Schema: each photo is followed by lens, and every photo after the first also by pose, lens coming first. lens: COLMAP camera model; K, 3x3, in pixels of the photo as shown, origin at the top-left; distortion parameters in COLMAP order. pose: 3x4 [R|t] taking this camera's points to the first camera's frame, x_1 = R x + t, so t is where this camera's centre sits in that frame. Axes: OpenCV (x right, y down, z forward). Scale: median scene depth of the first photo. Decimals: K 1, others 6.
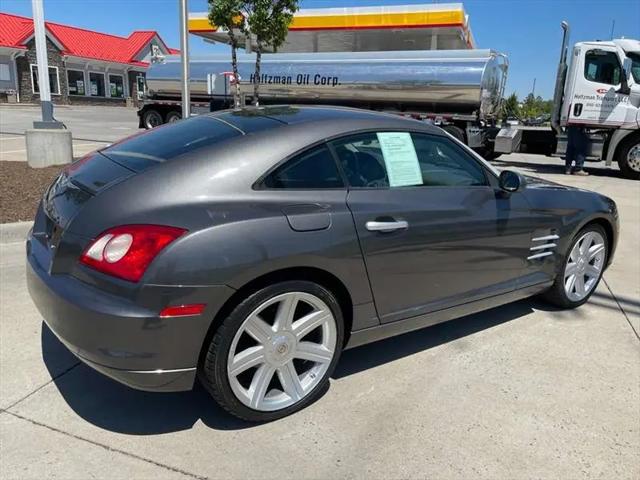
lens RADIAL K [[493.2, 0, 319.3], [0, 493.2, 240.8], [0, 0, 1]] dist [0.035368, -0.059129]
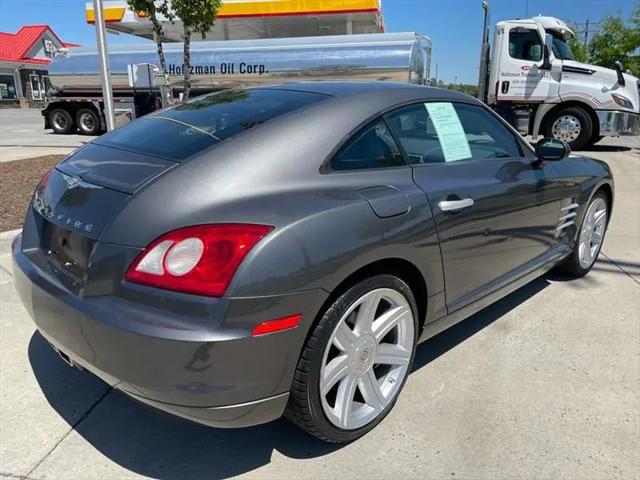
lens RADIAL K [[493.2, 0, 322.9], [0, 493.2, 242.8], [0, 0, 1]] dist [0.035368, -0.059129]
pose [[0.983256, -0.090856, 0.157968, -0.160413], [0.087442, 0.995764, 0.028442, -0.005346], [-0.159883, -0.014153, 0.987035, 0.095212]]
